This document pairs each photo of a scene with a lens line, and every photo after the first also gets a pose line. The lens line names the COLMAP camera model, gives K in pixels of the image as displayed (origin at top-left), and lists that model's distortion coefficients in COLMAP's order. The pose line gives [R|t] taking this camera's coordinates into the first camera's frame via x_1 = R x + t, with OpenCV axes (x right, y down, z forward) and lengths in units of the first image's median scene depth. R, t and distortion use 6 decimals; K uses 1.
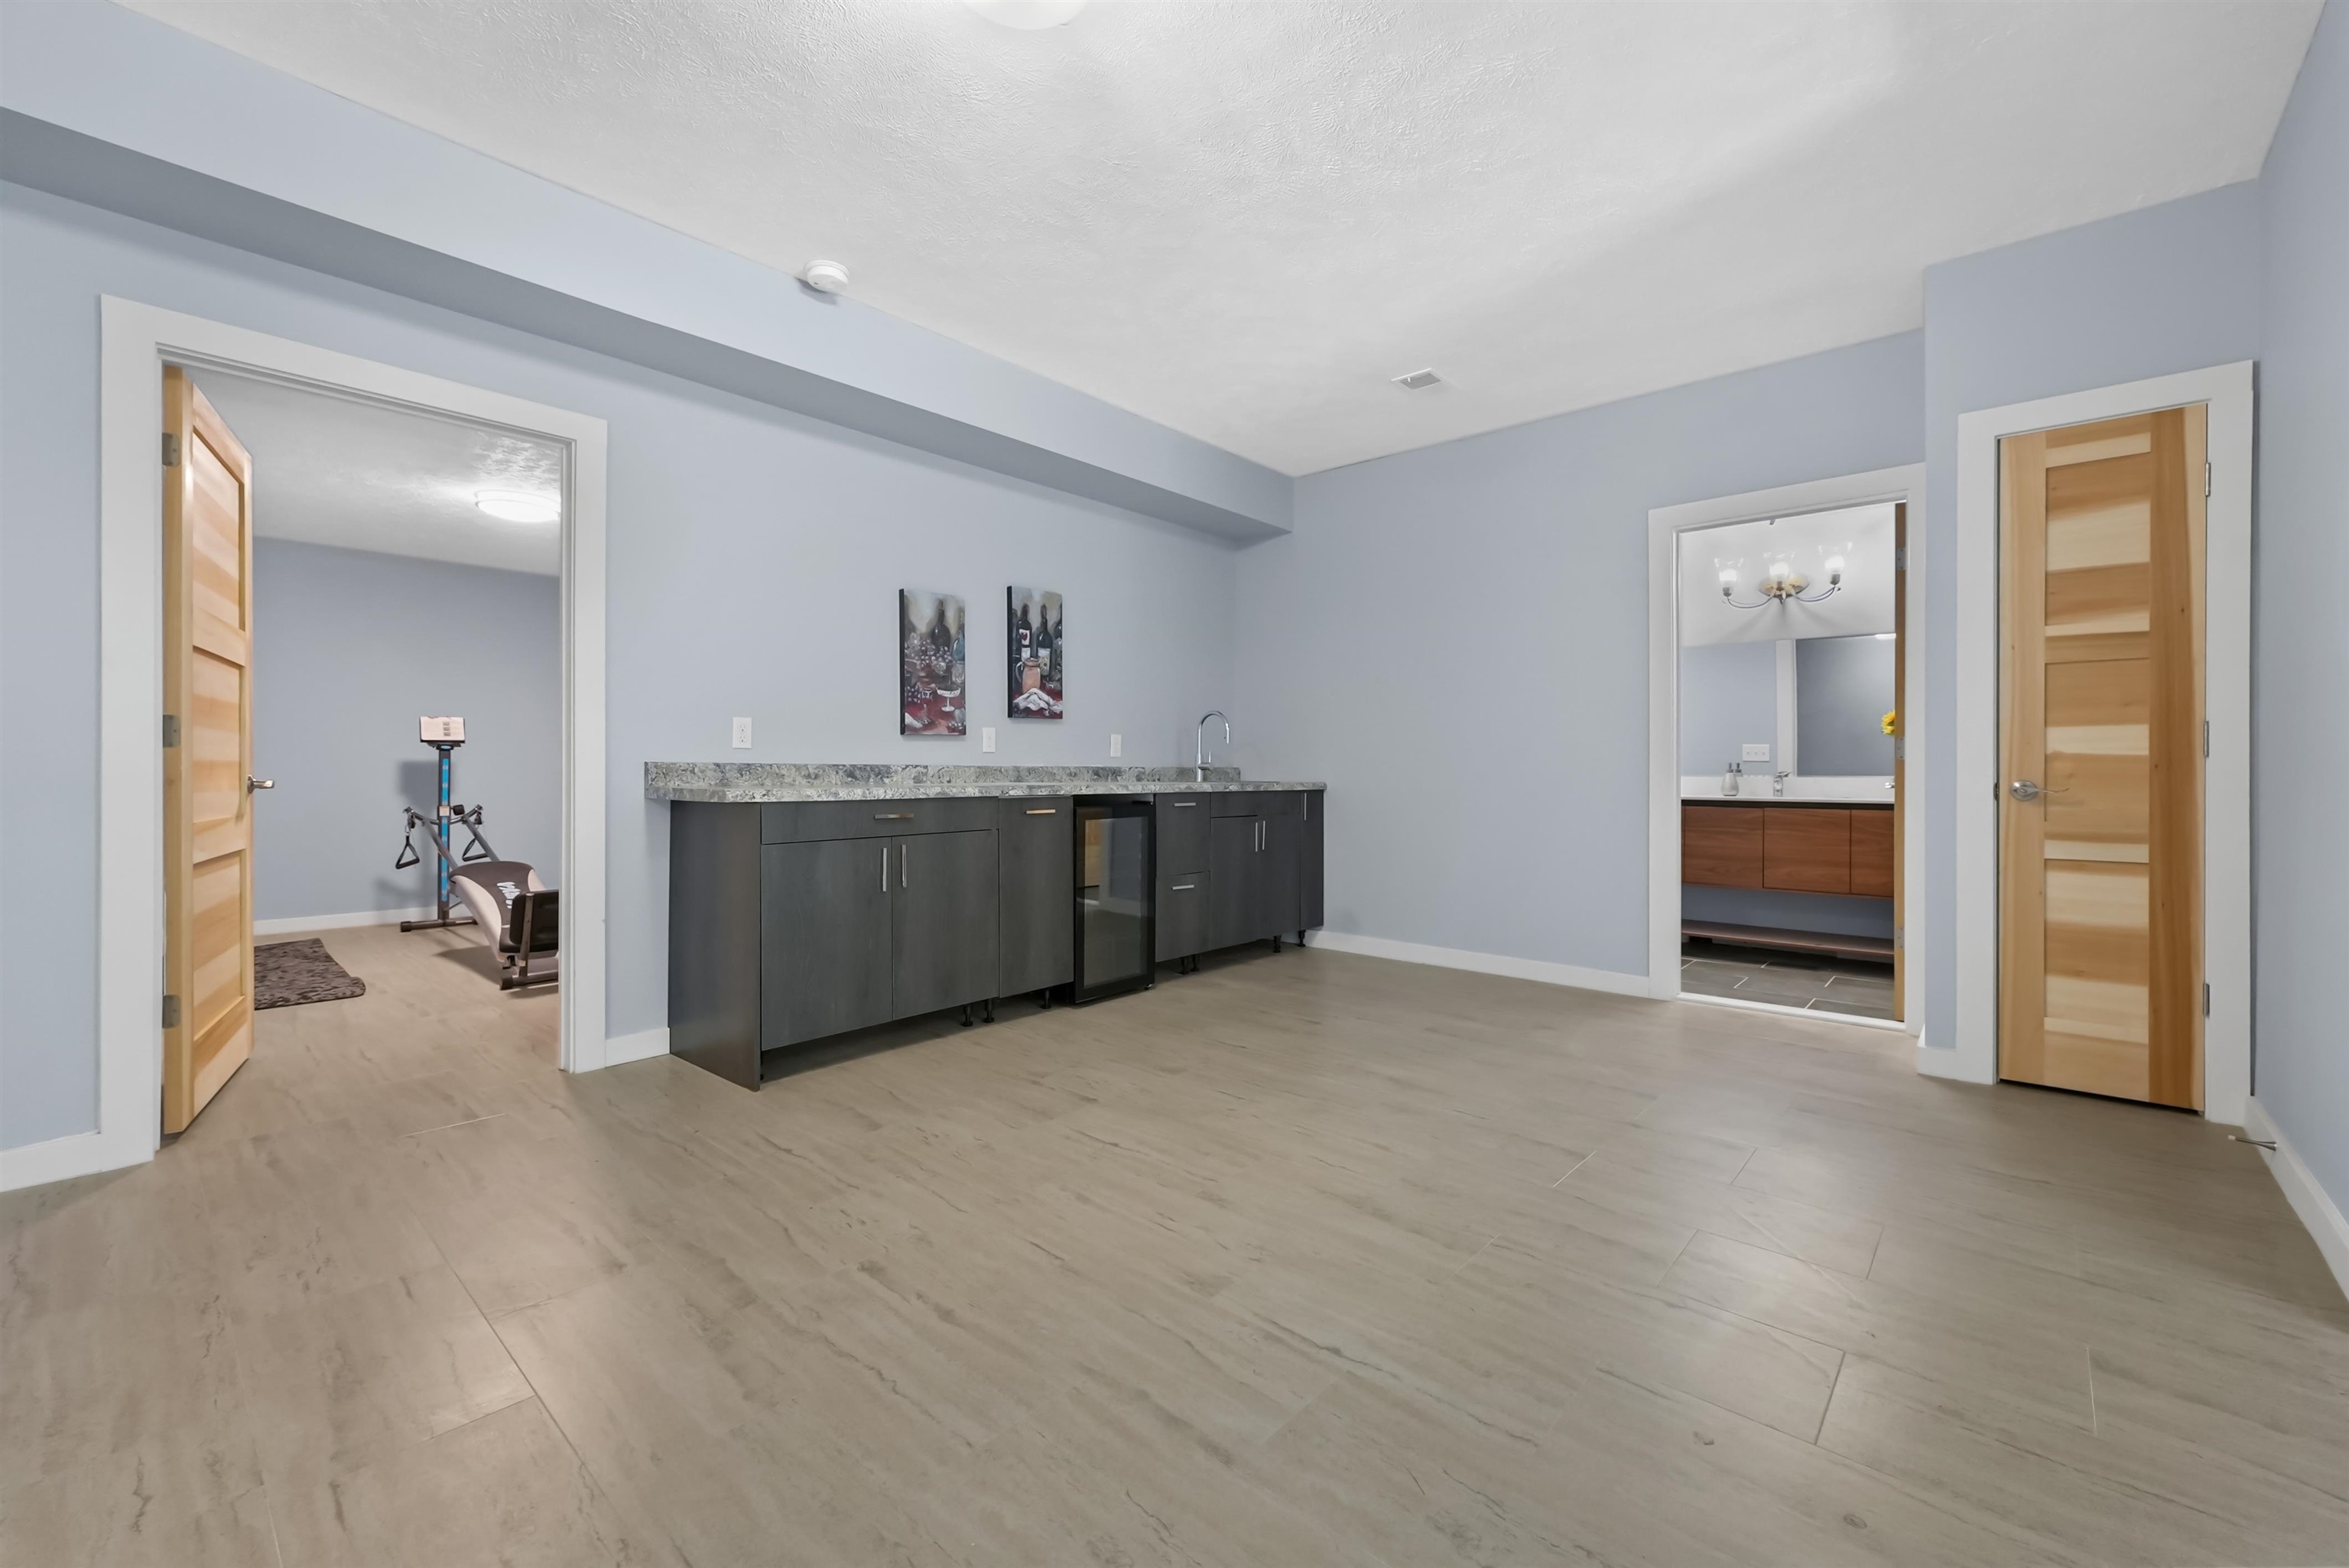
lens RADIAL K [[962.4, 0, 1177.9], [0, 962.4, 773.8], [0, 0, 1]] dist [-0.001878, -0.000058]
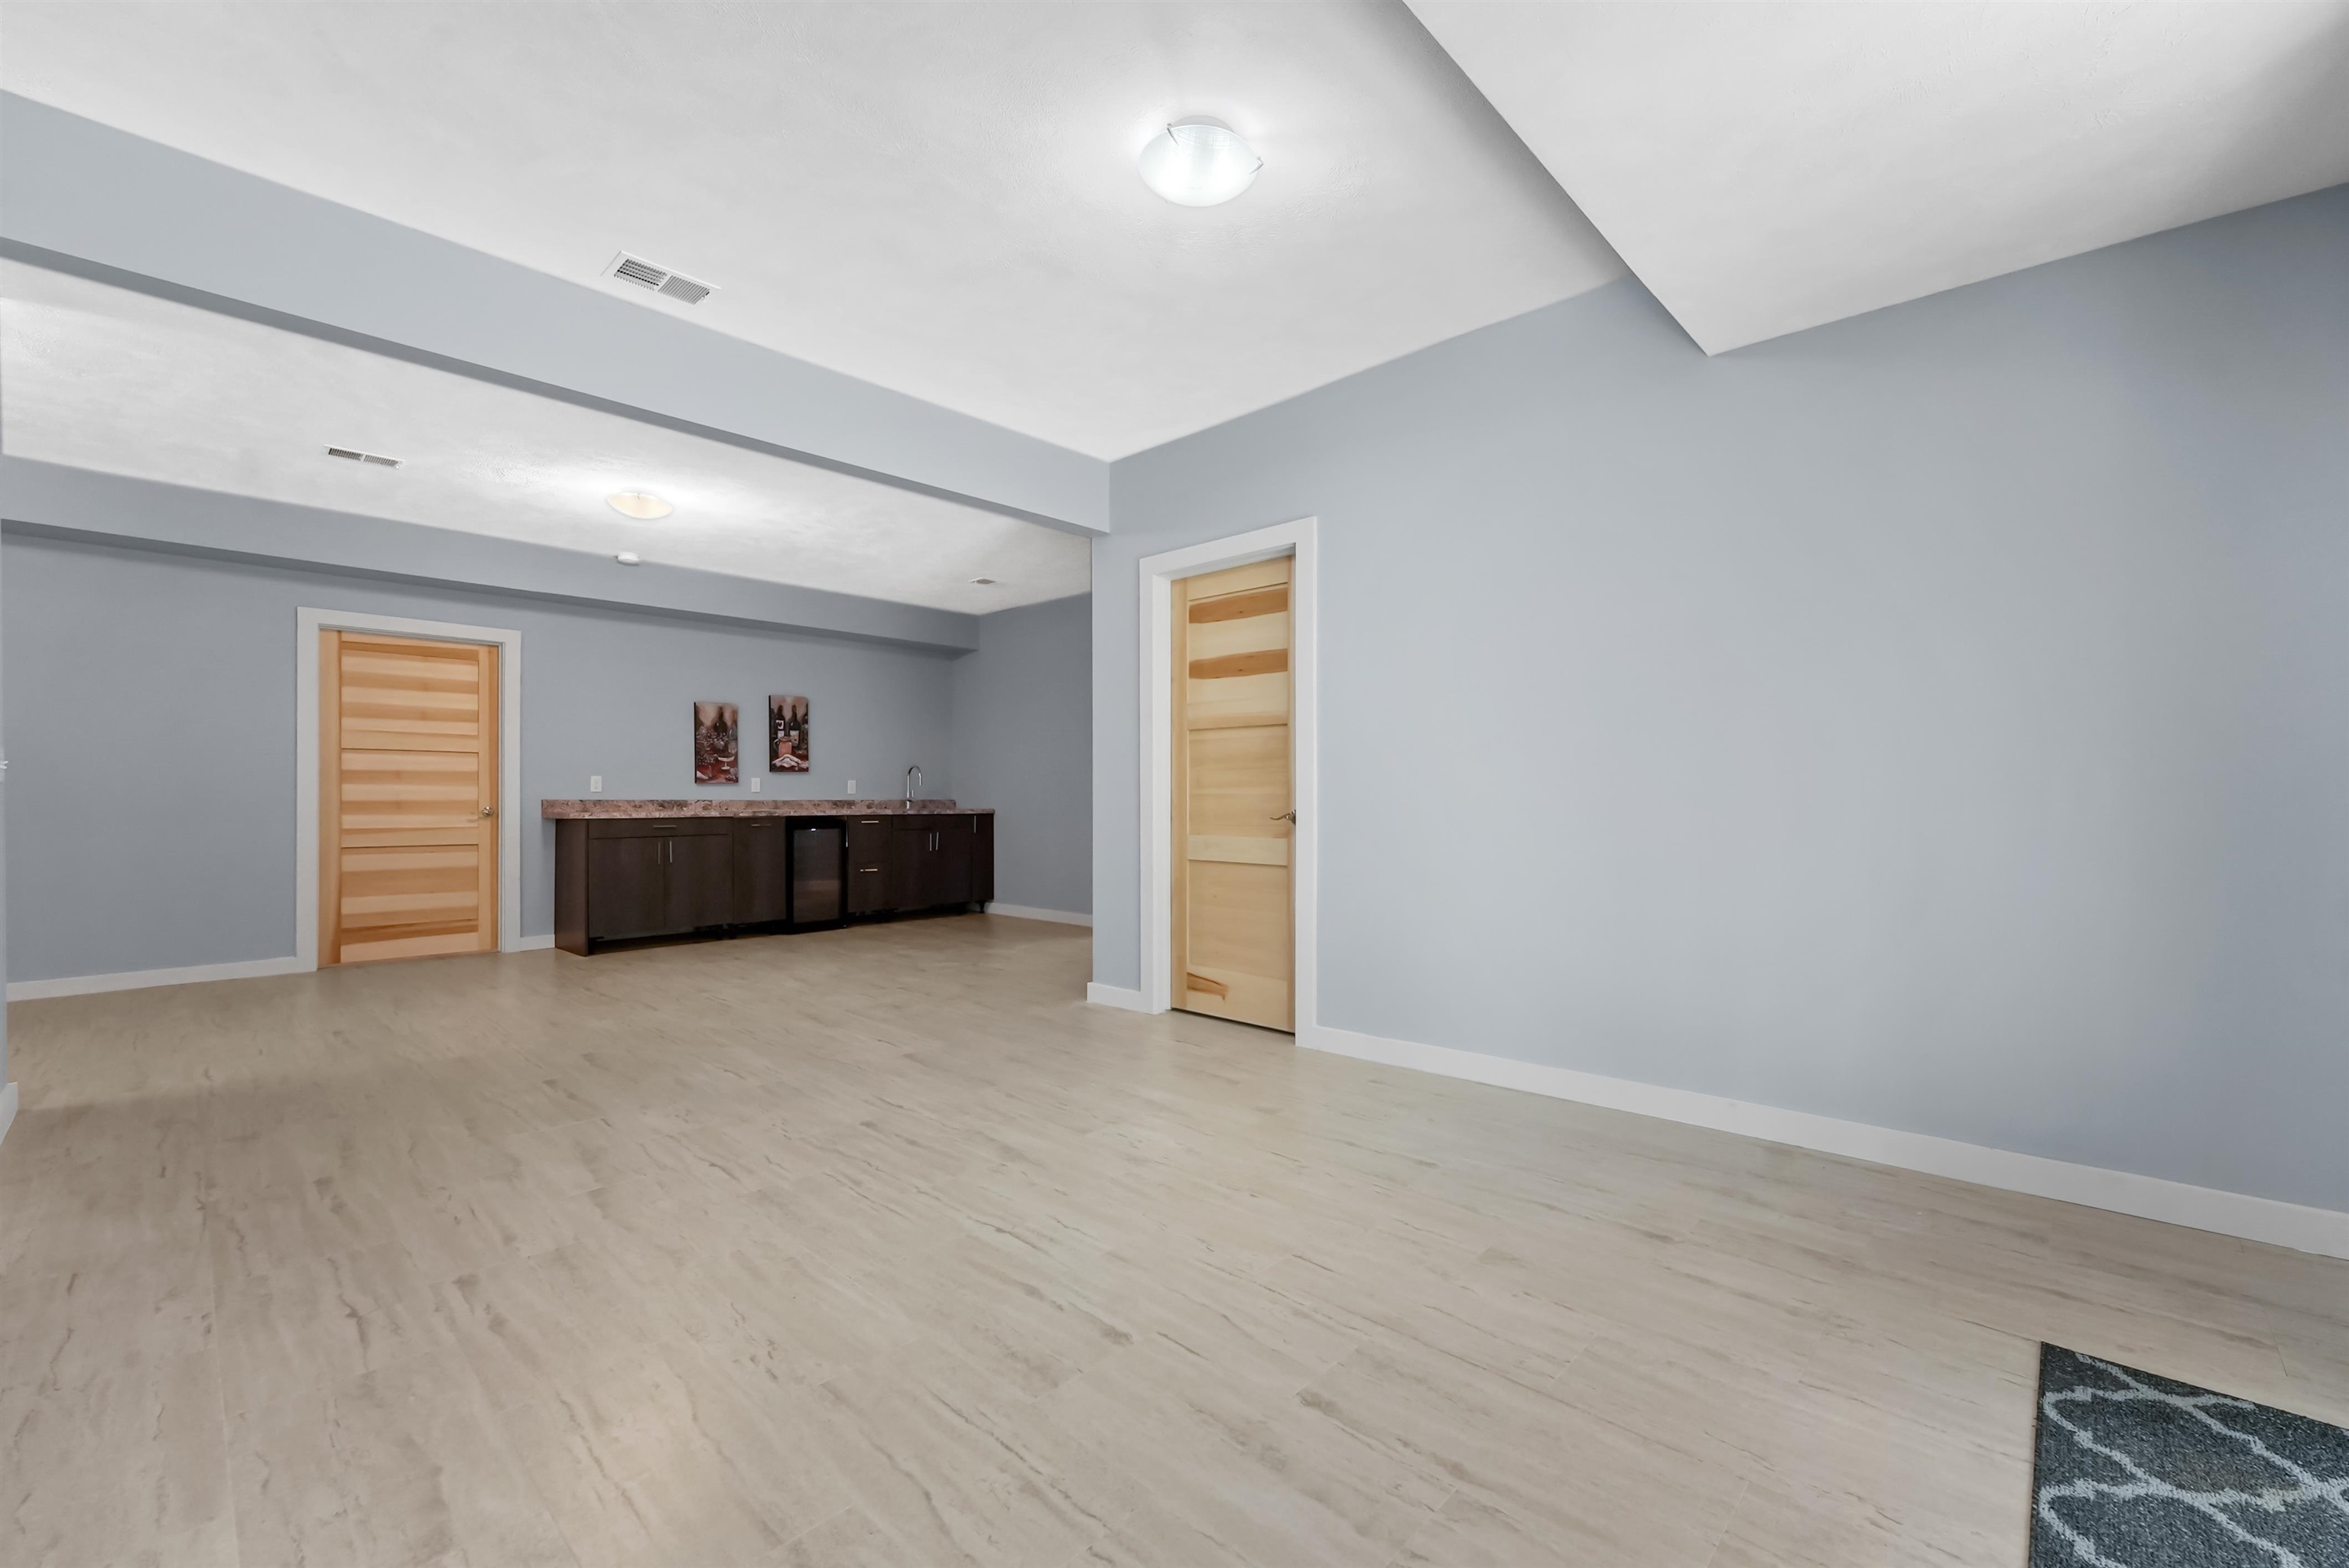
lens RADIAL K [[962.4, 0, 1170.6], [0, 962.4, 793.9], [0, 0, 1]] dist [-0.001878, -0.000058]
pose [[0.999295, -0.003287, -0.037404, 0.637800], [0.002990, 0.999964, -0.007996, -0.002878], [0.037429, 0.007879, 0.999268, -0.730435]]
